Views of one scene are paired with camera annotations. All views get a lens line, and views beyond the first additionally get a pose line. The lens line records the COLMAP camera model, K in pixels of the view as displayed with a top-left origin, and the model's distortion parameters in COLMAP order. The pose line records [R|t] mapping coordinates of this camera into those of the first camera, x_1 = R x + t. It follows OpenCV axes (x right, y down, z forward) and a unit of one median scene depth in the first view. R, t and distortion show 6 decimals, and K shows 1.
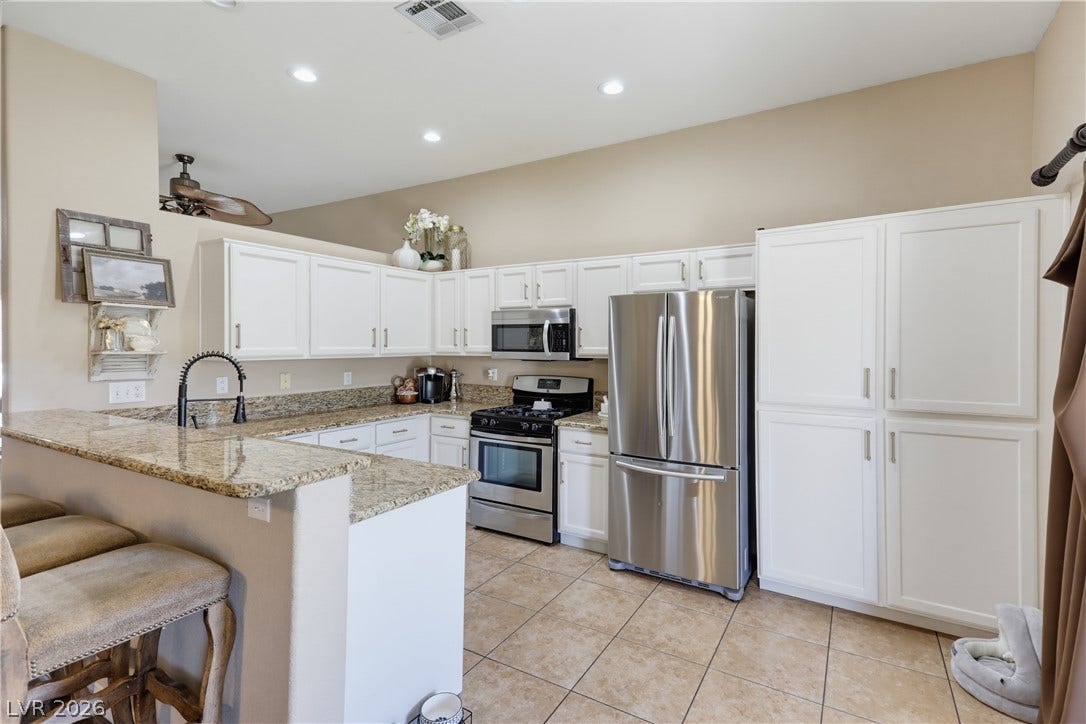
lens RADIAL K [[505.1, 0, 557.9], [0, 505.1, 343.6], [0, 0, 1]] dist [0.042117, -0.003430]
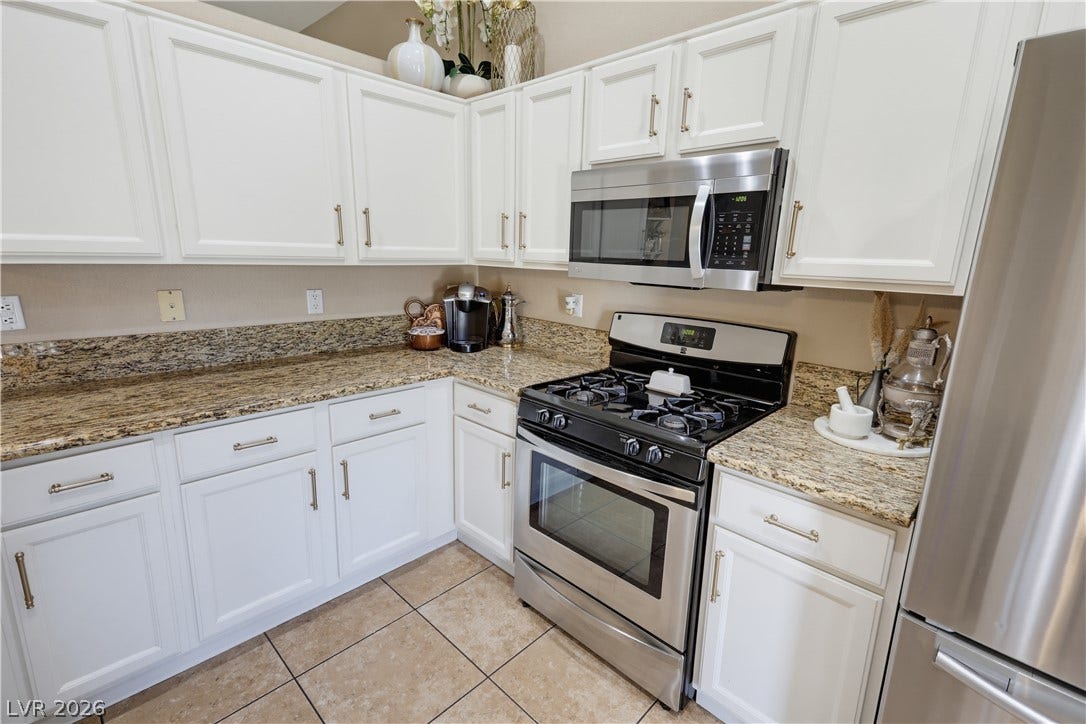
lens RADIAL K [[505.1, 0, 548.3], [0, 505.1, 363.5], [0, 0, 1]] dist [0.042117, -0.003430]
pose [[0.973136, 0.076059, -0.217304, -0.042582], [-0.026934, 0.974983, 0.220641, 0.004724], [0.228649, -0.208861, 0.950840, 0.561721]]
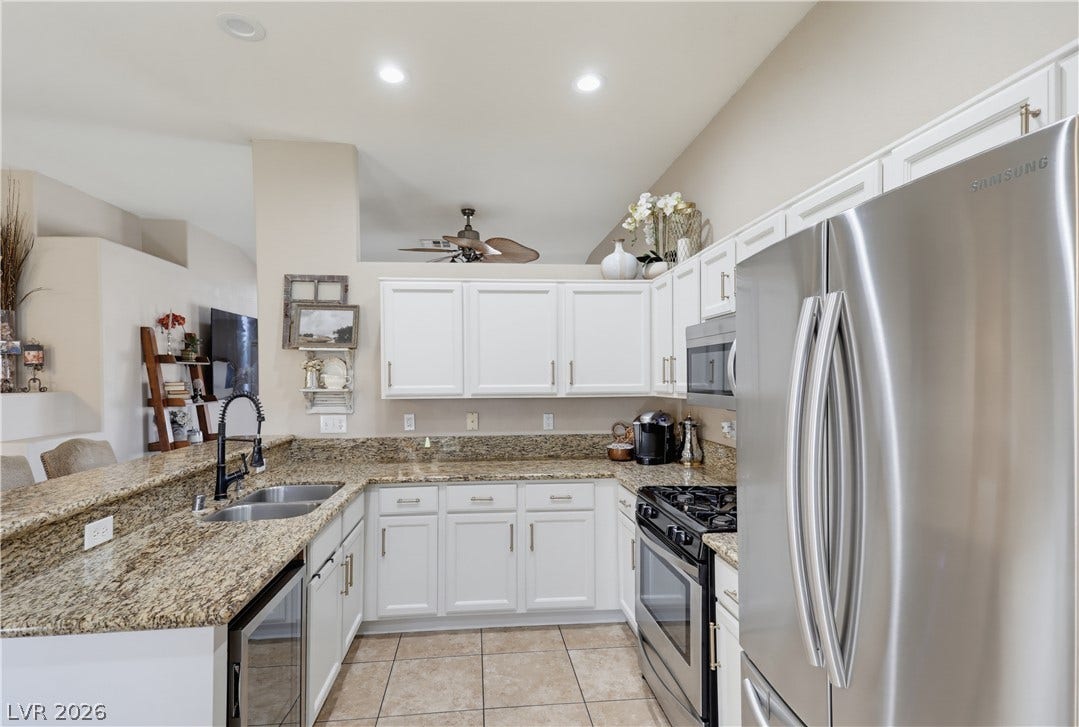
lens RADIAL K [[527.2, 0, 523.2], [0, 527.2, 376.9], [0, 0, 1]] dist [0.052655, -0.000115]
pose [[0.586759, -0.008933, -0.809712, 0.290611], [0.007505, 0.999956, -0.005594, -0.001161], [0.809727, -0.002794, 0.586801, 0.498138]]
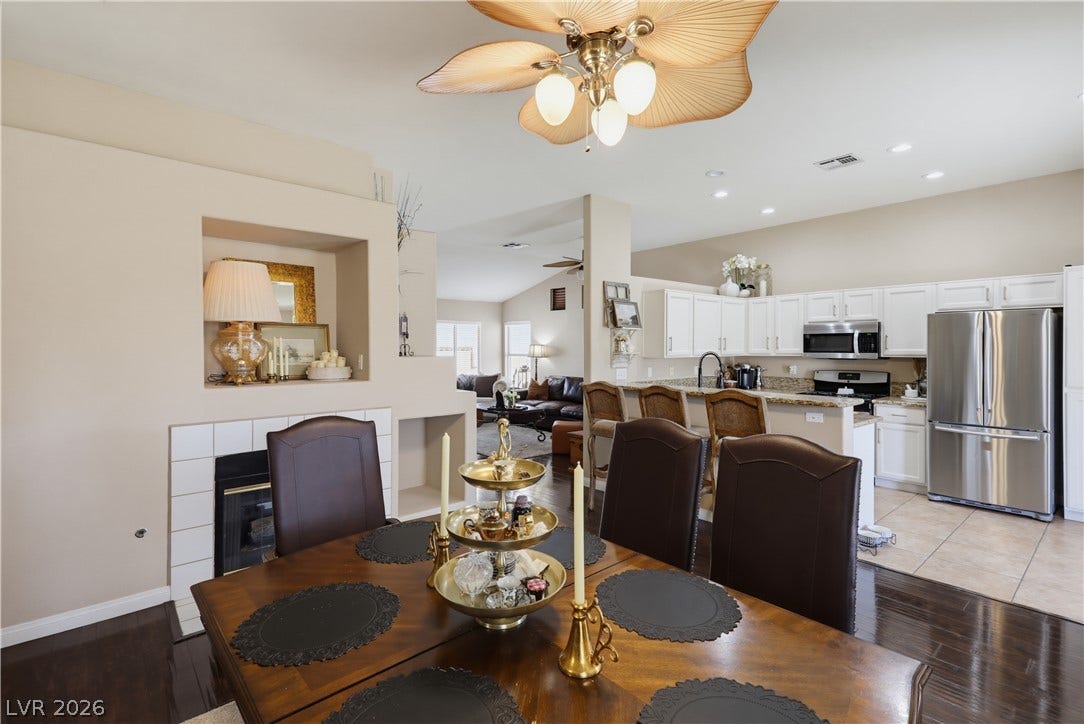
lens RADIAL K [[504.1, 0, 543.8], [0, 504.1, 352.5], [0, 0, 1]] dist [0.042117, -0.003430]
pose [[0.948908, -0.002880, -0.315540, -0.399311], [0.005352, 0.999961, 0.006967, 0.000551], [0.315508, -0.008299, 0.948887, -0.639137]]
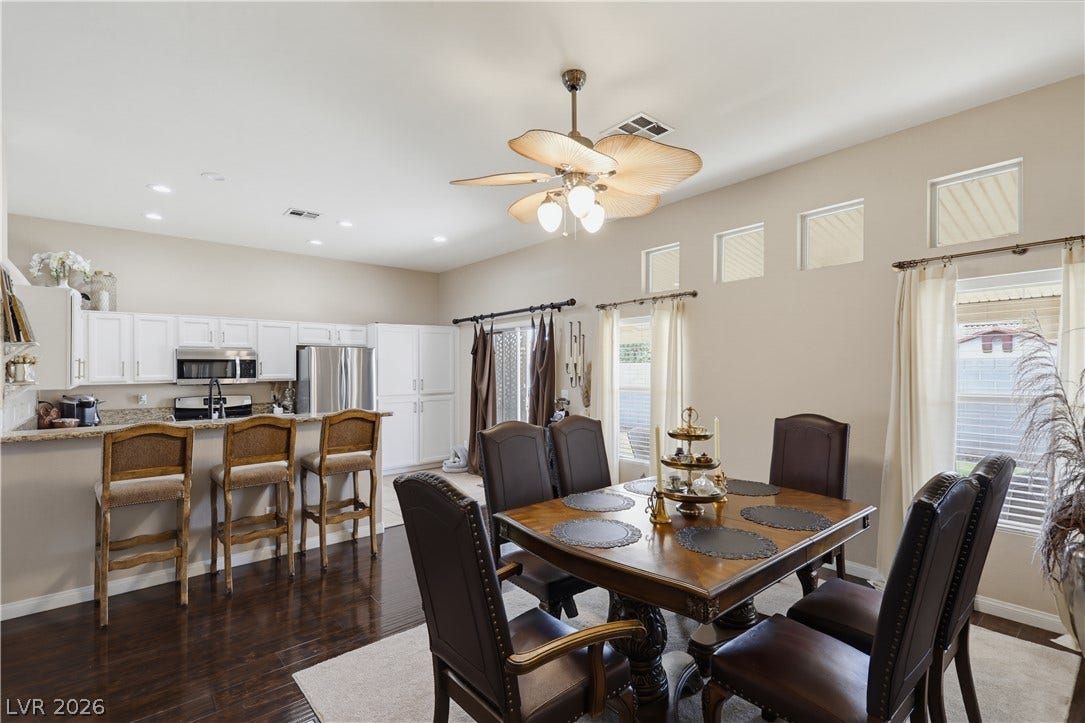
lens RADIAL K [[504.6, 0, 549.9], [0, 504.6, 365.8], [0, 0, 1]] dist [0.042117, -0.003430]
pose [[0.320435, 0.003275, 0.947265, -1.173161], [0.009798, 0.999929, -0.006772, -0.001103], [-0.947220, 0.011451, 0.320380, -0.382122]]
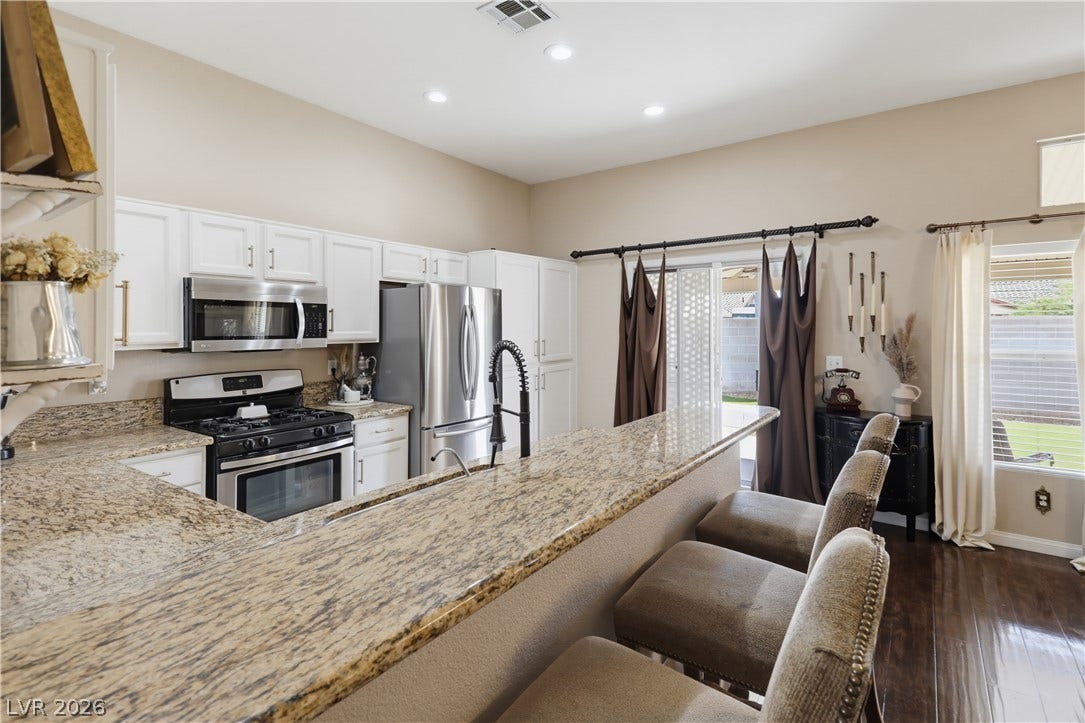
lens RADIAL K [[504.6, 0, 553.3], [0, 504.6, 328.1], [0, 0, 1]] dist [0.042117, -0.003430]
pose [[0.089799, -0.005592, 0.995944, -0.782347], [0.004817, 0.999975, 0.005180, -0.002056], [-0.995948, 0.004332, 0.089824, 0.524477]]
